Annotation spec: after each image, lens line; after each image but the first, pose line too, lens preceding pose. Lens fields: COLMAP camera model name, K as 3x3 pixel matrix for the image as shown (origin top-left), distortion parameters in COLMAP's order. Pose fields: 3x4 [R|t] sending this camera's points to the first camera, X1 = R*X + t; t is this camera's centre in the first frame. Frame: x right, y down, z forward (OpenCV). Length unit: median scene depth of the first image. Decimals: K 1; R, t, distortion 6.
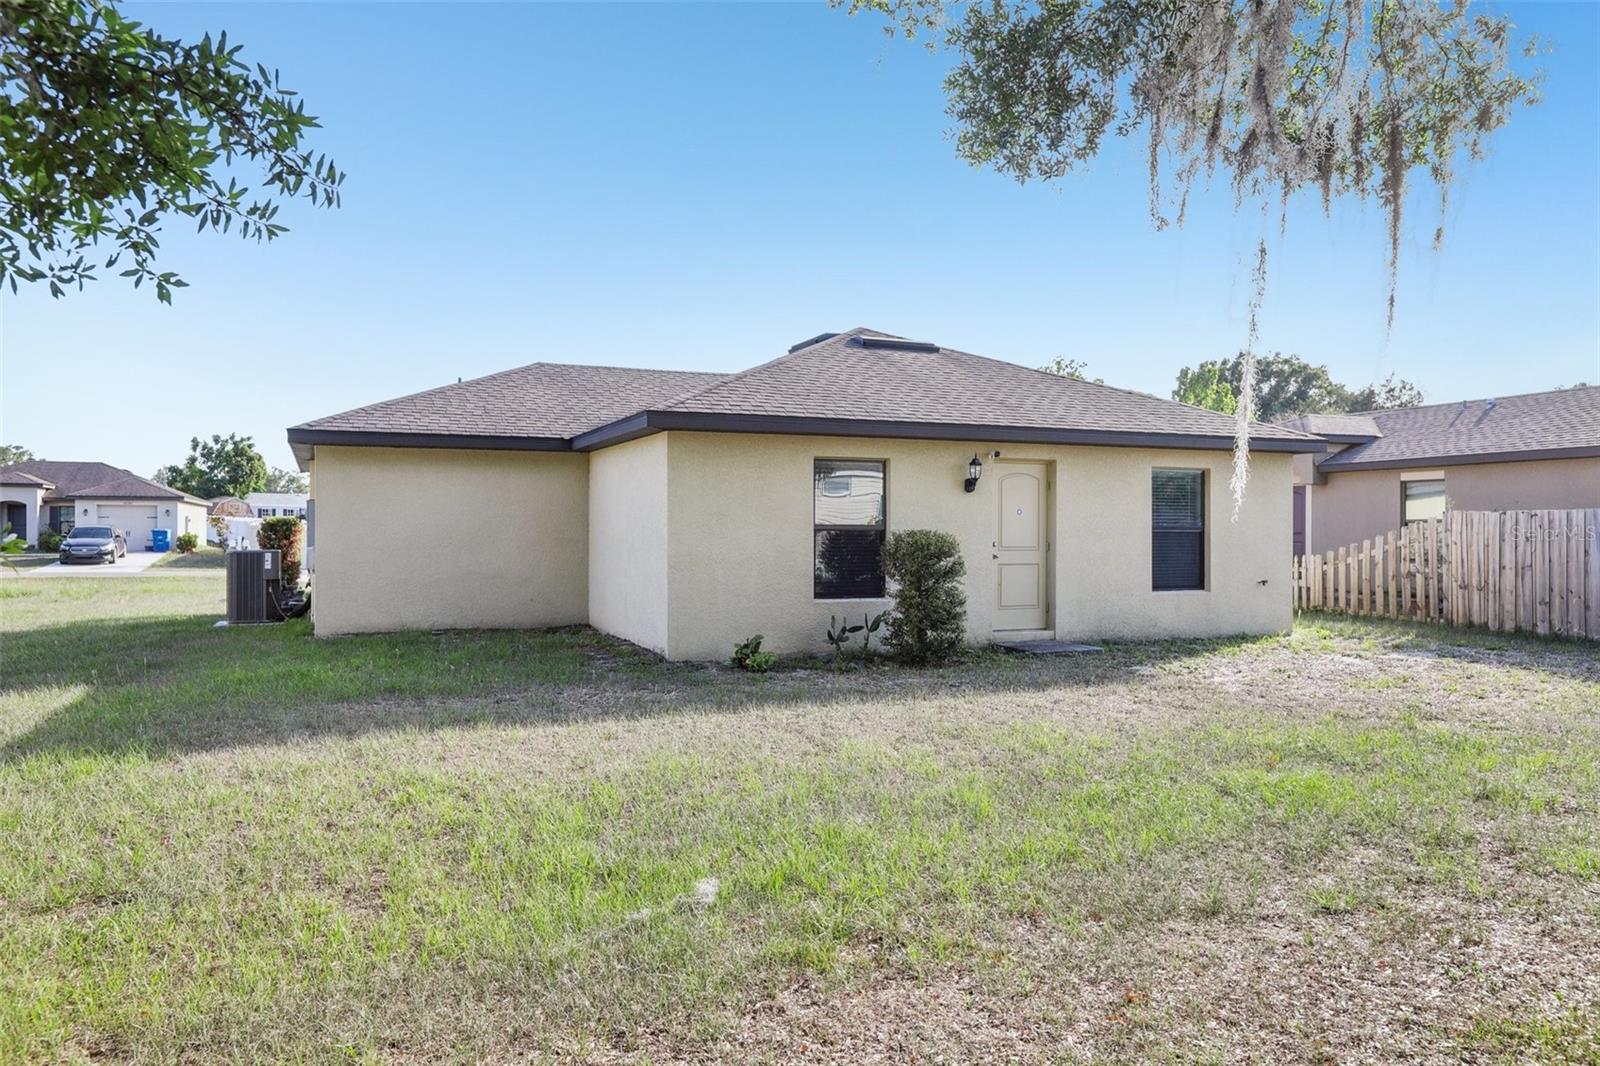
lens RADIAL K [[1114.3, 0, 800.0], [0, 1114.3, 533.0], [0, 0, 1]] dist [-0.002166, -0.000072]
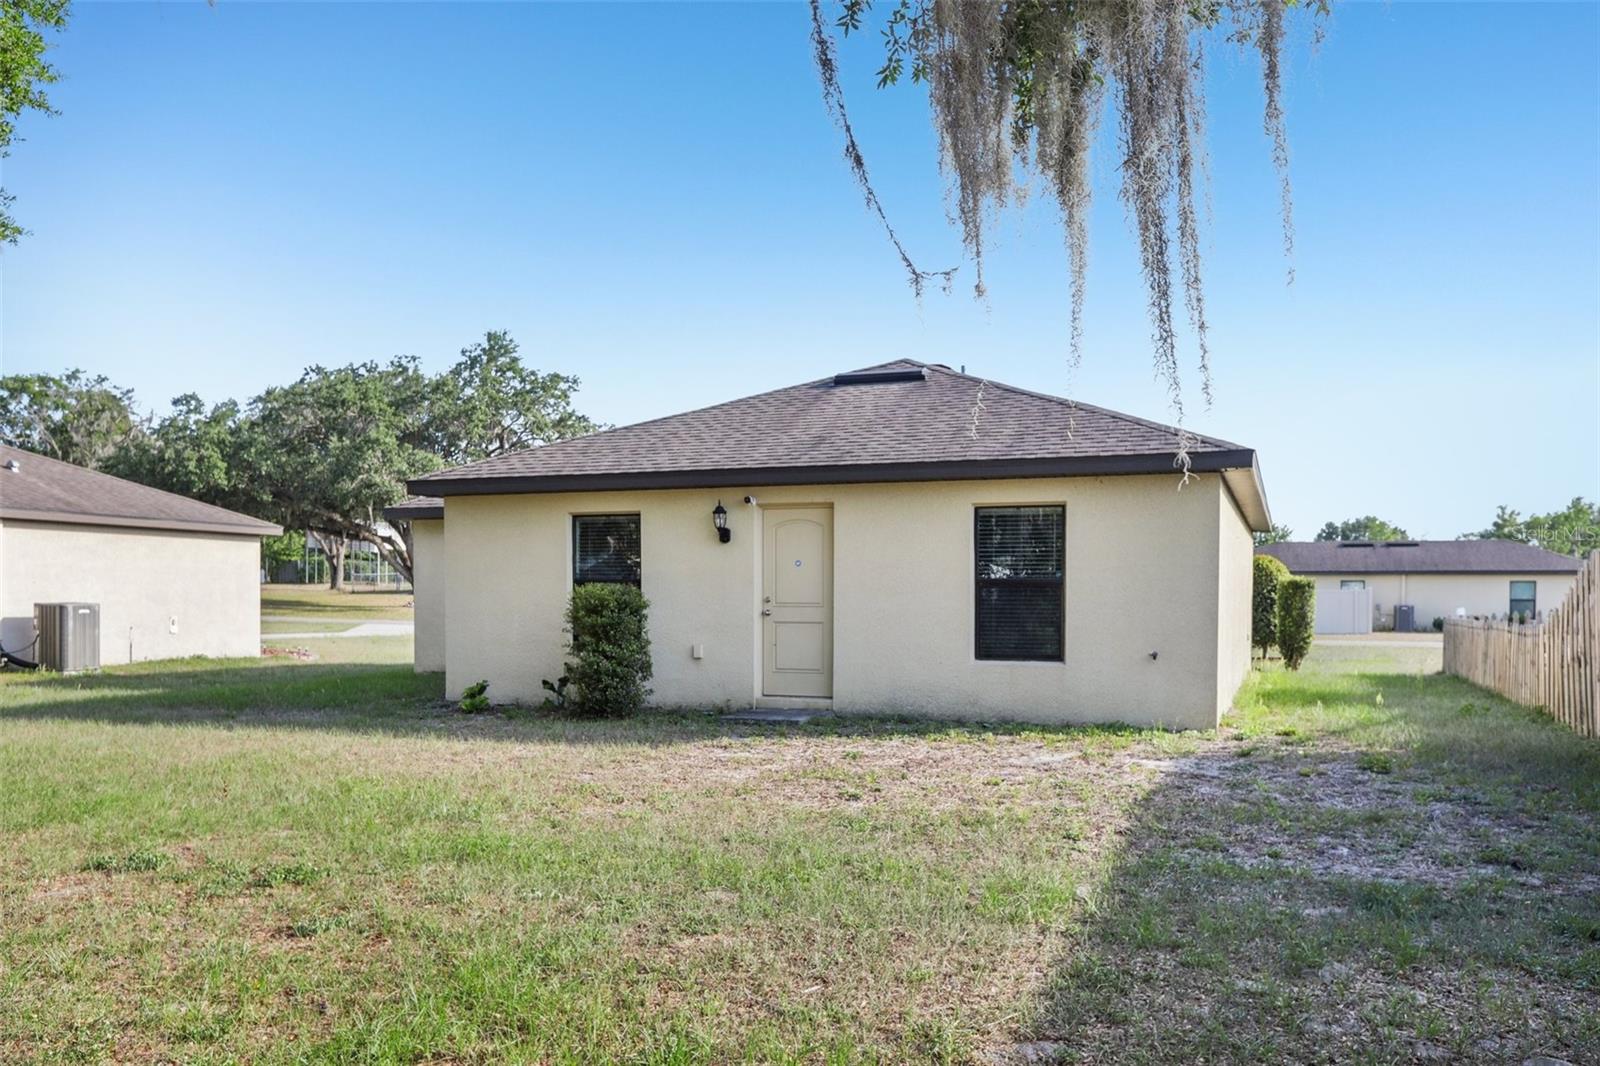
lens RADIAL K [[1254.4, 0, 798.0], [0, 1254.4, 628.5], [0, 0, 1]] dist [0.005133, 0.000402]
pose [[0.723819, 0.018156, -0.689751, 0.879448], [-0.002201, 0.999709, 0.024005, 0.008922], [0.689986, -0.015857, 0.723649, 0.275434]]
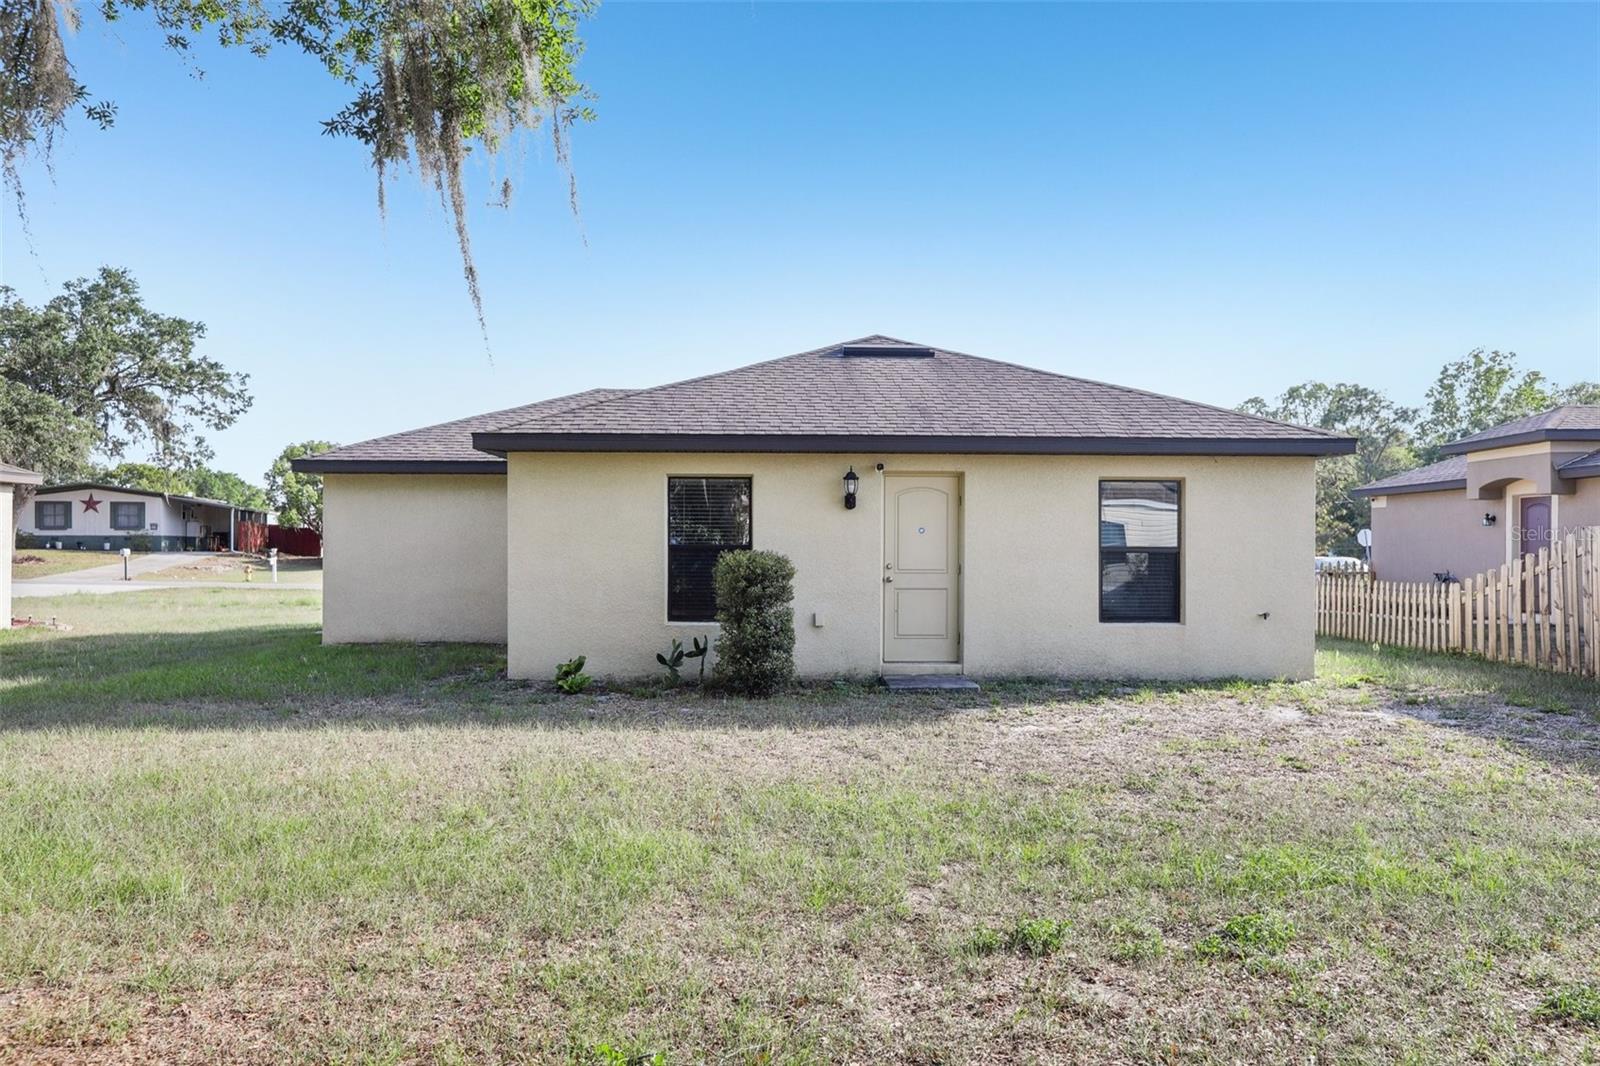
lens RADIAL K [[1117.8, 0, 798.0], [0, 1117.8, 569.3], [0, 0, 1]] dist [0.001187, 0.001056]
pose [[0.934001, 0.007271, -0.357196, 0.422564], [-0.002633, 0.999906, 0.013468, 0.000350], [0.357261, -0.011638, 0.933932, 0.122697]]
